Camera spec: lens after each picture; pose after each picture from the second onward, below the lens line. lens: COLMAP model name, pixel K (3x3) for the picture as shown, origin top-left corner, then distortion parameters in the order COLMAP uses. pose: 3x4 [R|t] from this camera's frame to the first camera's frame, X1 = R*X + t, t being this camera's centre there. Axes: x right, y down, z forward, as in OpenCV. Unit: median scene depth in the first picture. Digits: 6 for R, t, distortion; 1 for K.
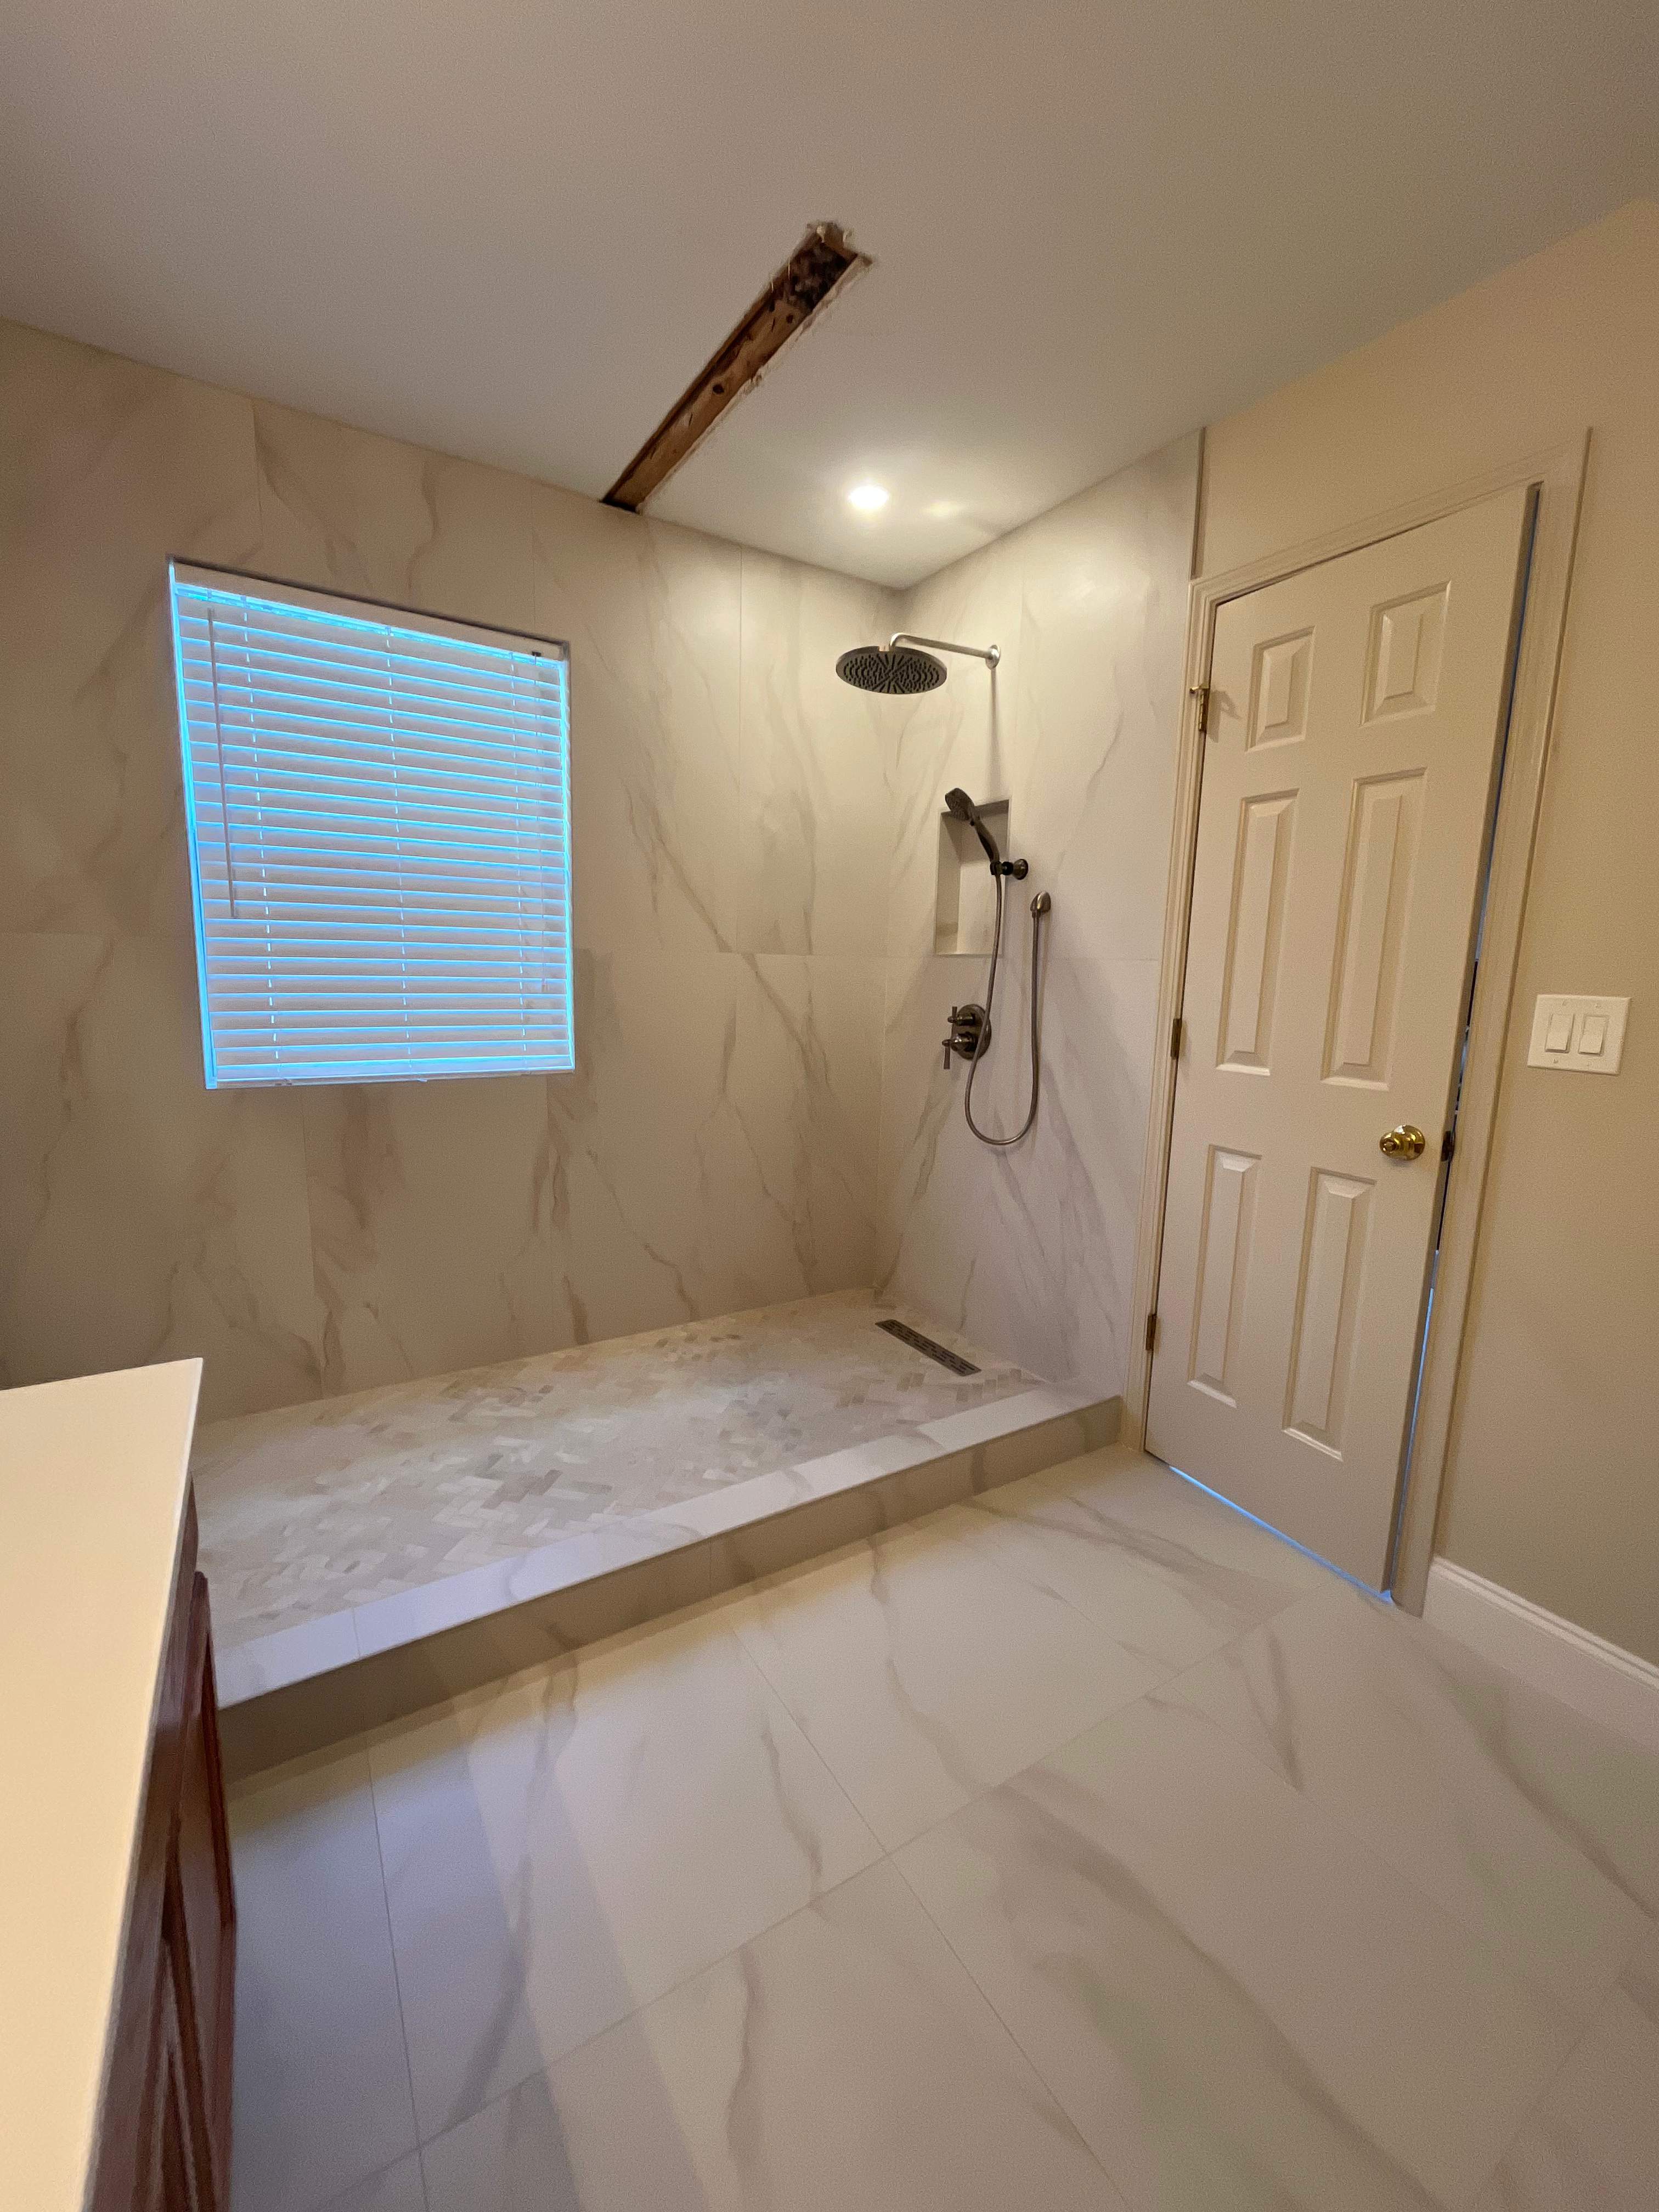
lens RADIAL K [[893.3, 0, 829.5], [0, 893.3, 1106.0], [0, 0, 1]] dist [0.000011, -0.000888]
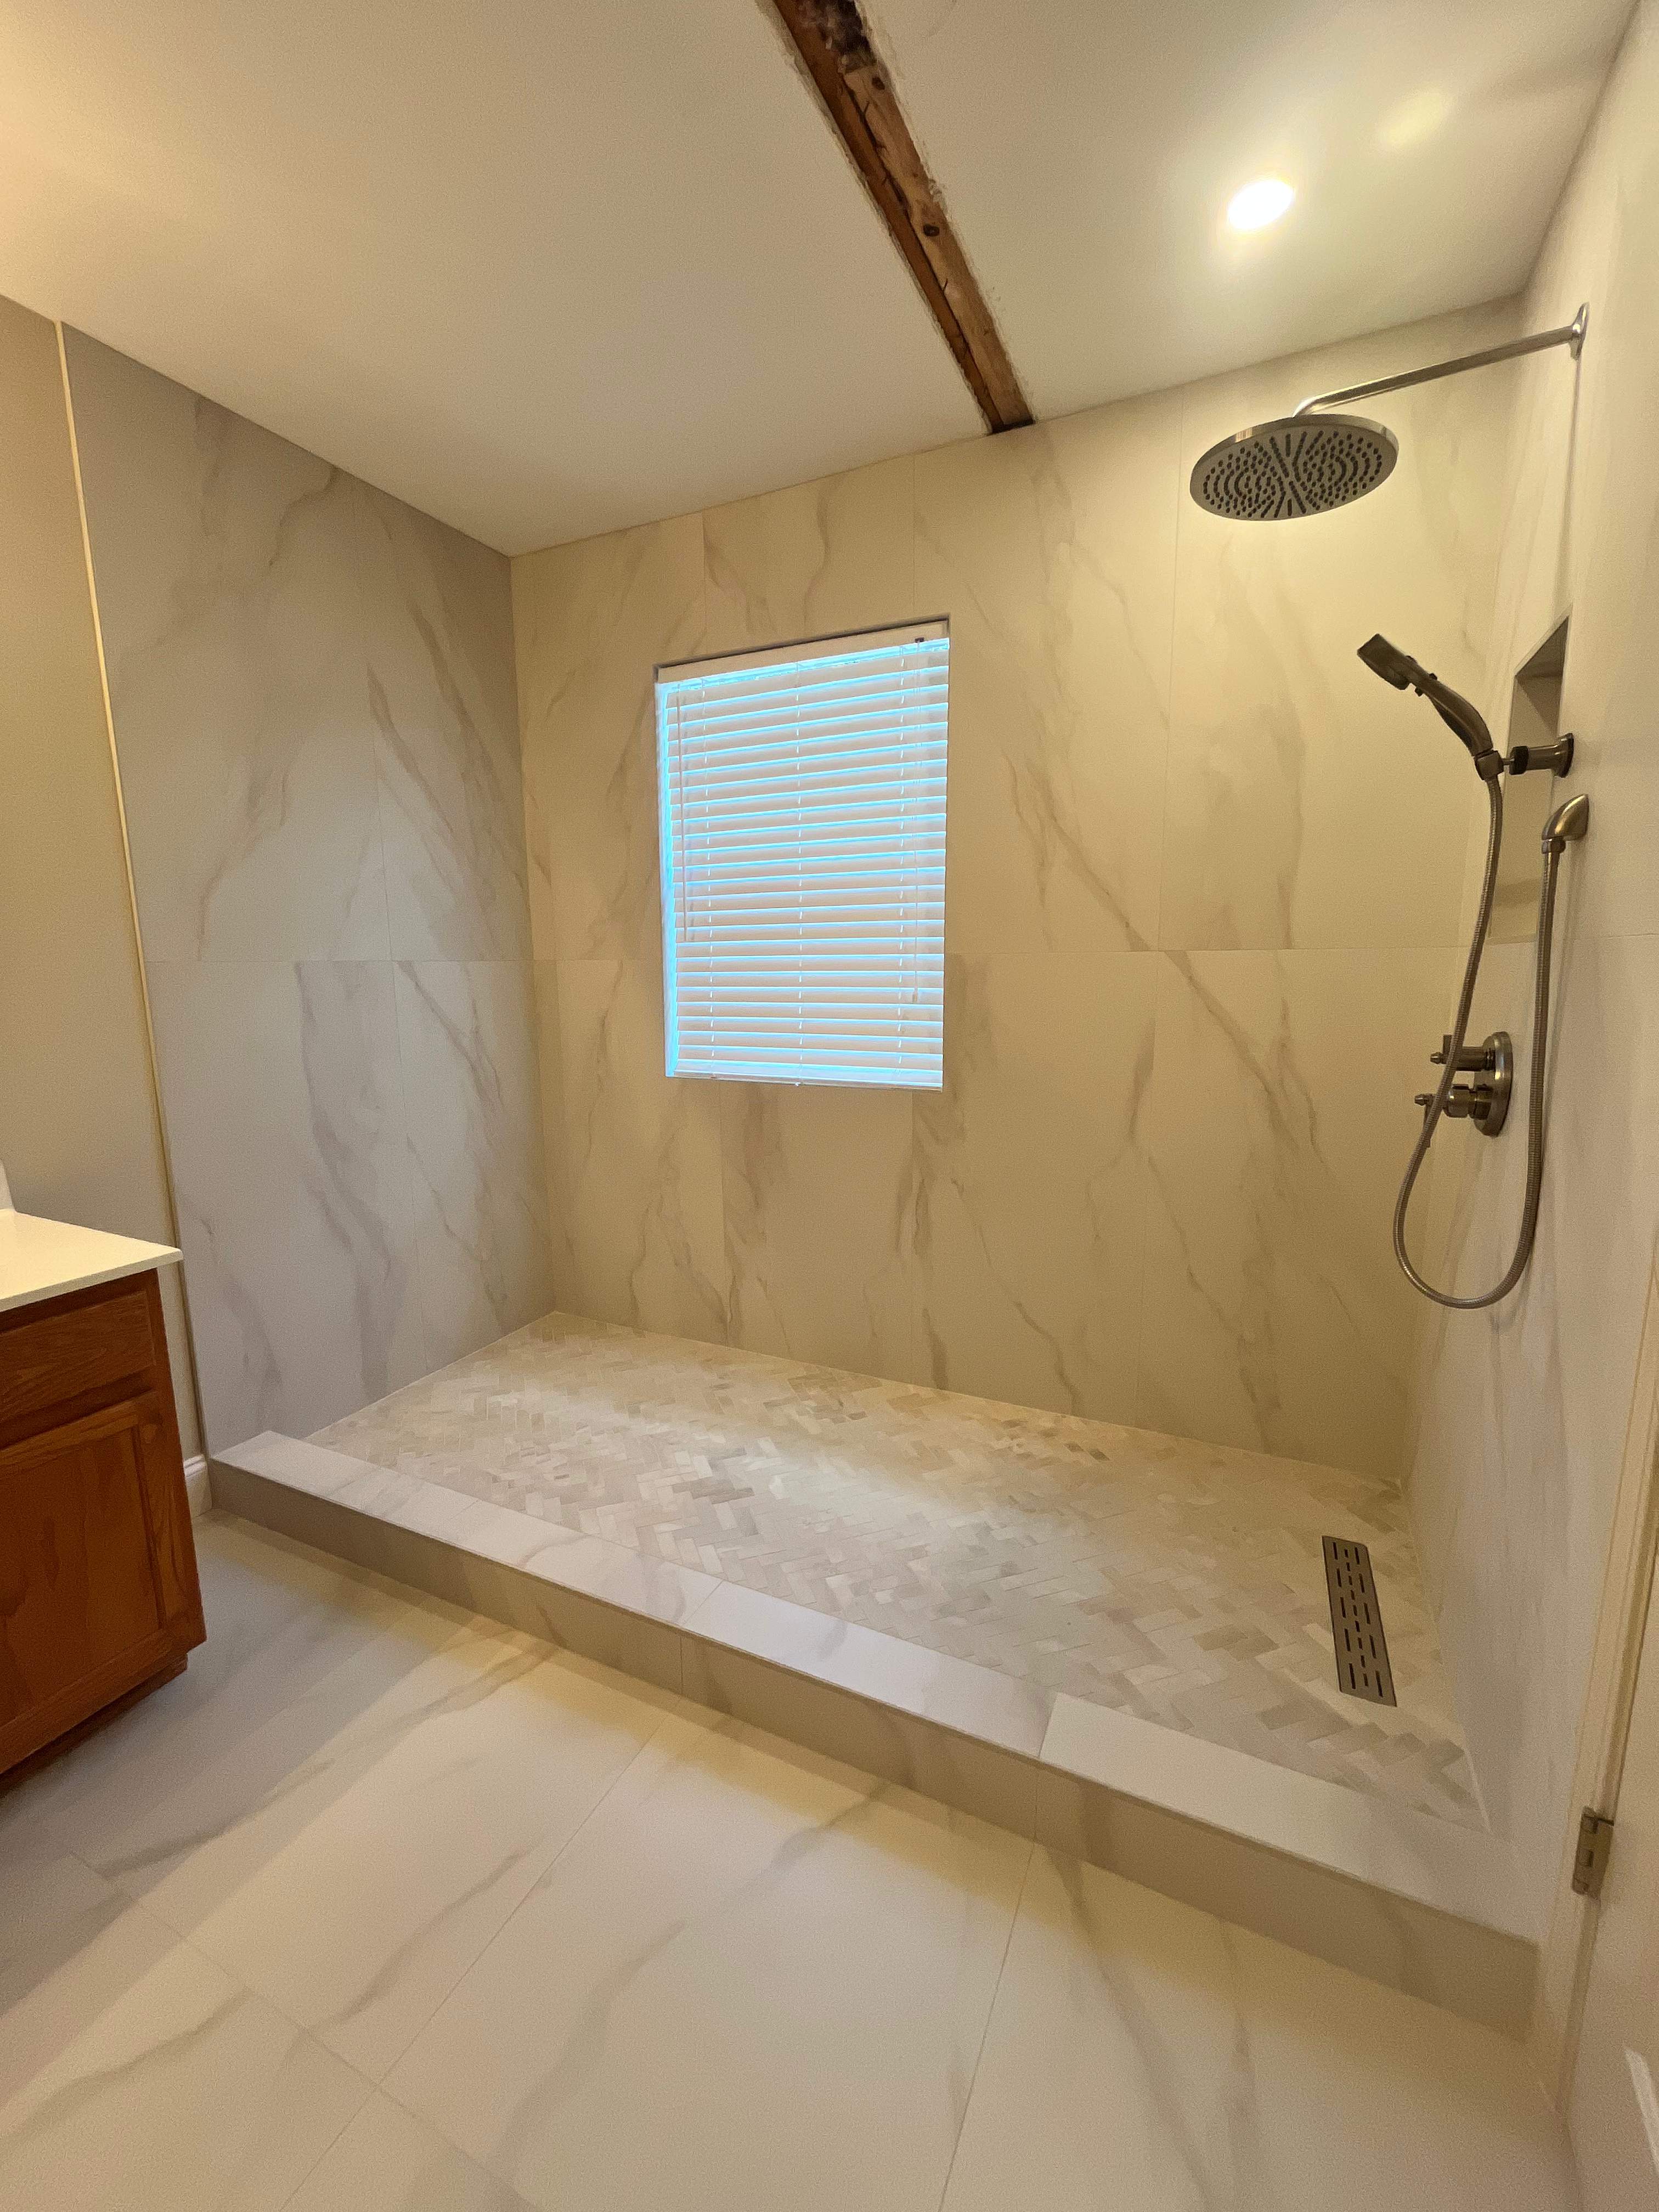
lens RADIAL K [[893.3, 0, 829.5], [0, 893.3, 1106.0], [0, 0, 1]] dist [0.000011, -0.000888]
pose [[0.536416, 0.104789, -0.837423, 0.458562], [-0.110102, 0.992471, 0.053664, -0.064649], [0.836741, 0.063415, 0.543915, 0.452962]]
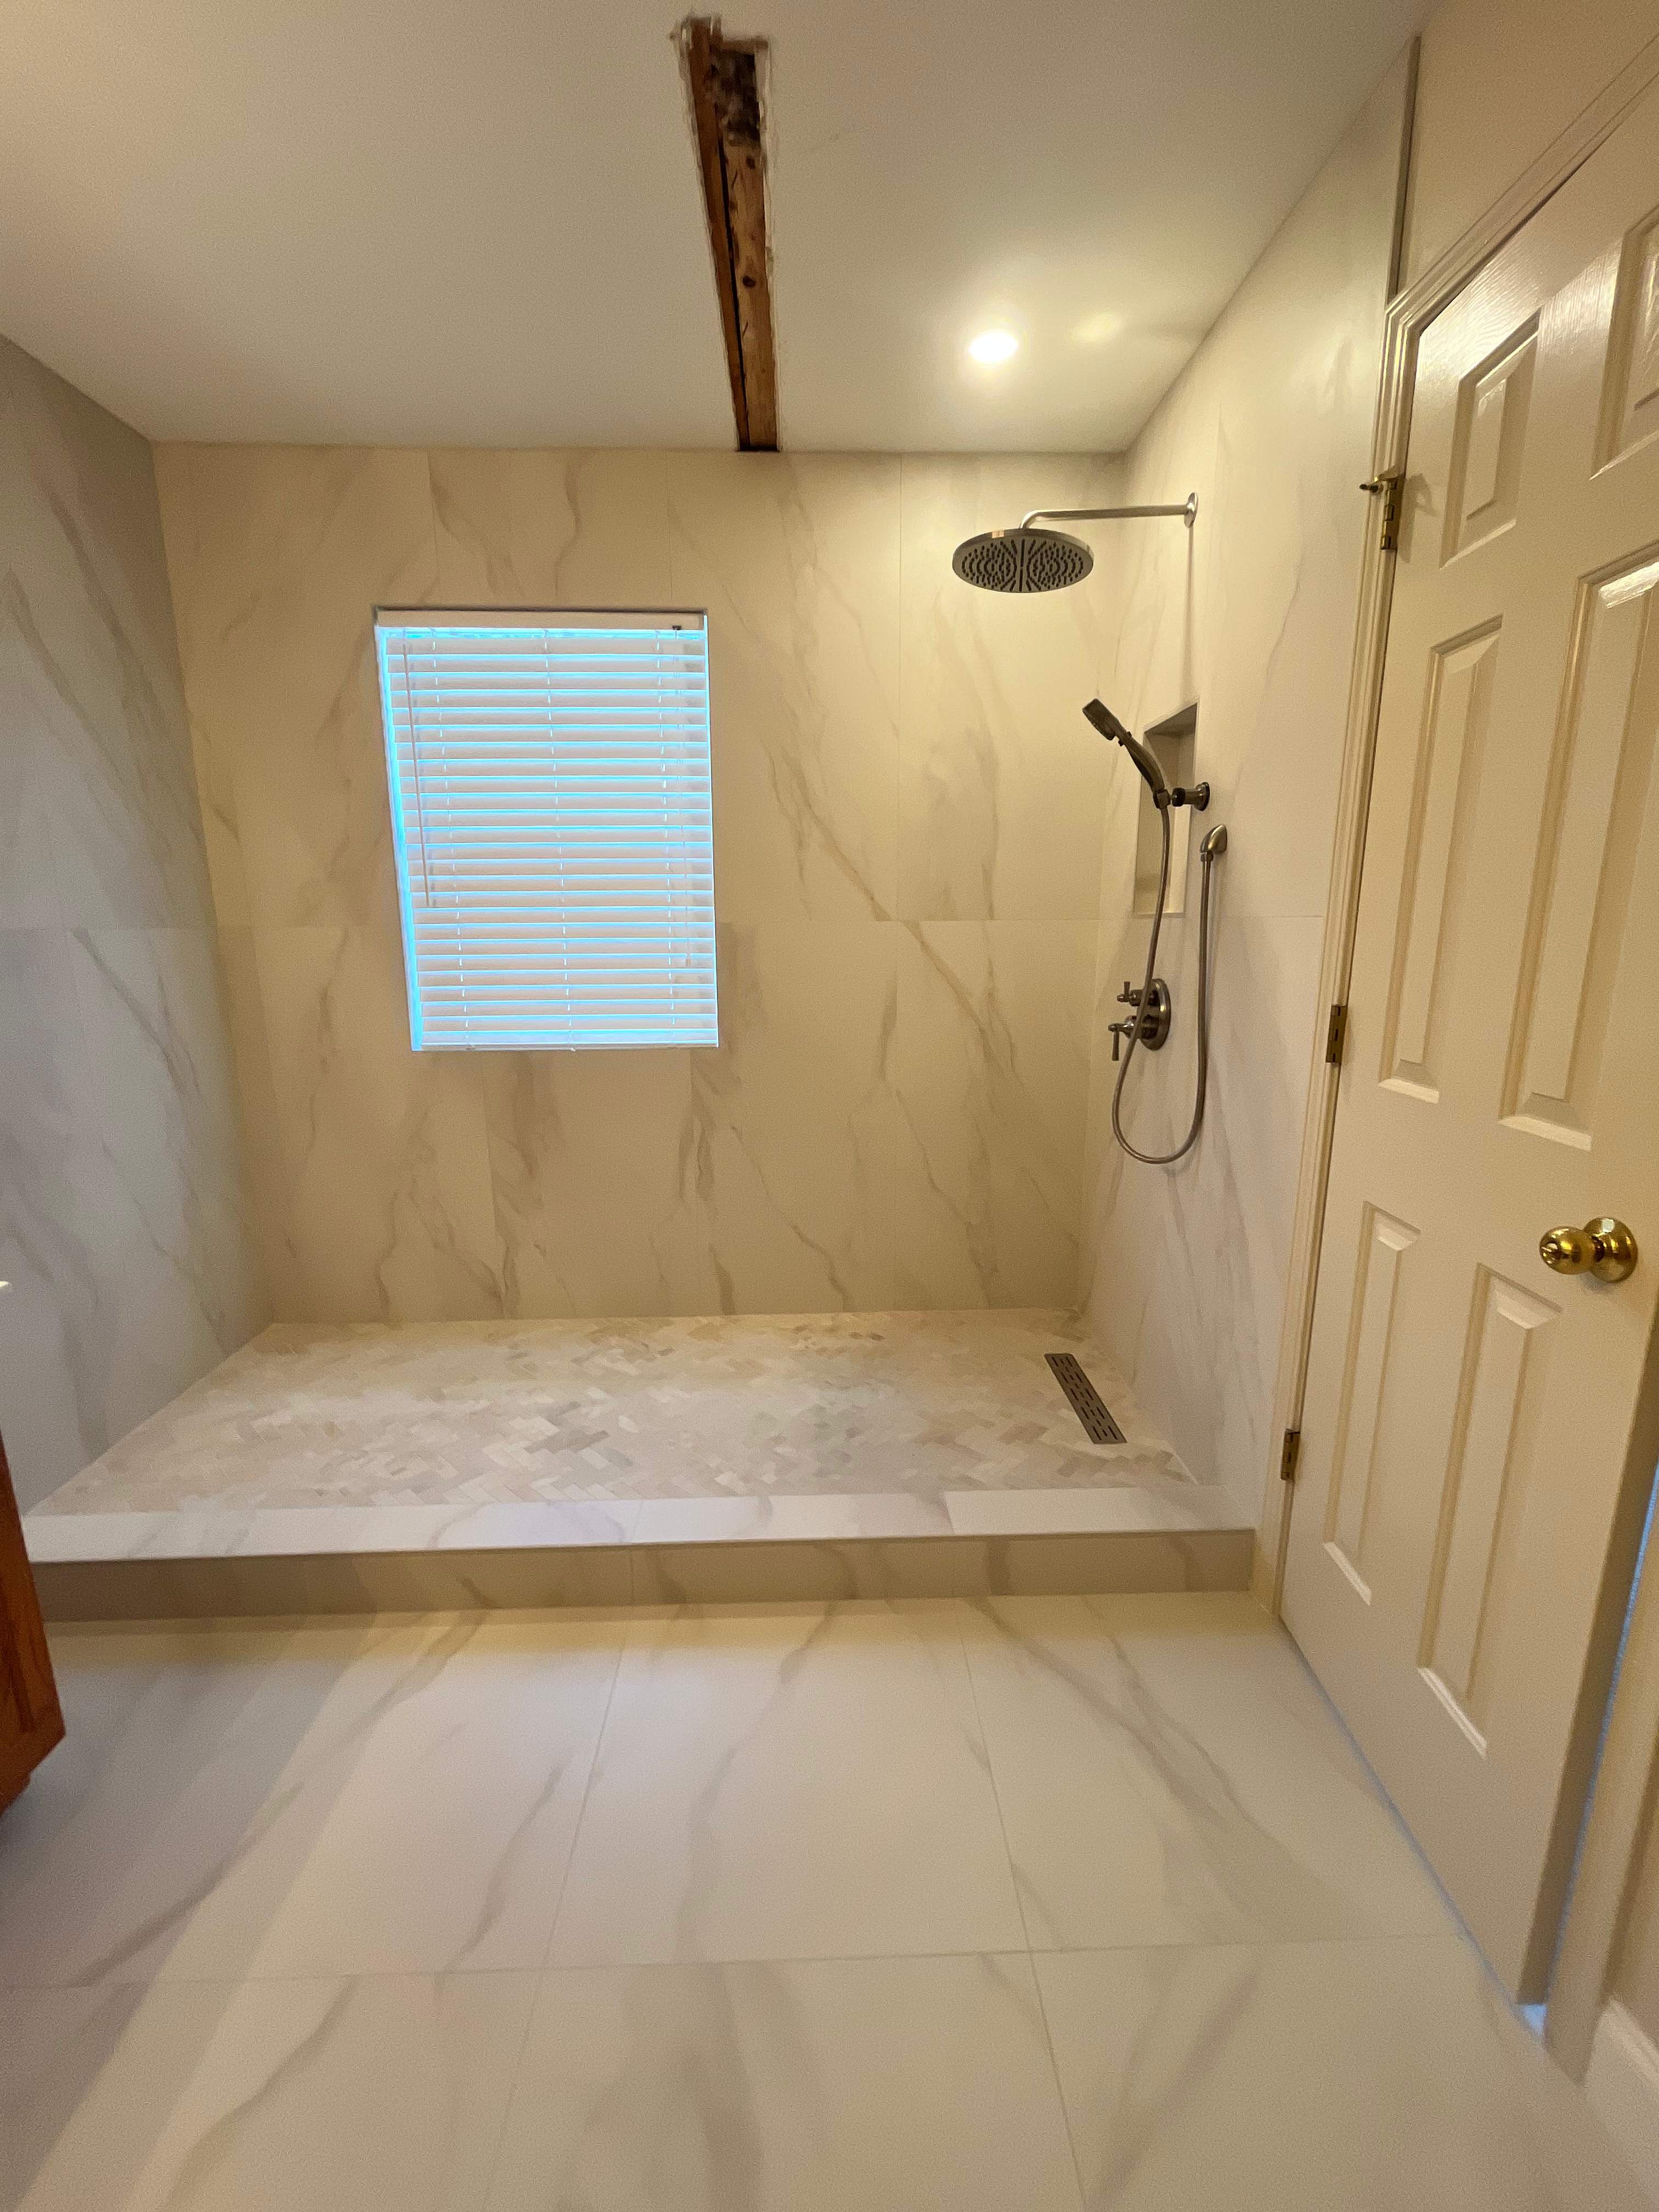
lens RADIAL K [[893.3, 0, 829.5], [0, 893.3, 1106.0], [0, 0, 1]] dist [0.000011, -0.000888]
pose [[0.861195, 0.072881, -0.503022, 0.366403], [-0.052049, 0.997109, 0.055357, -0.036998], [0.505602, -0.021491, 0.862499, 0.215805]]
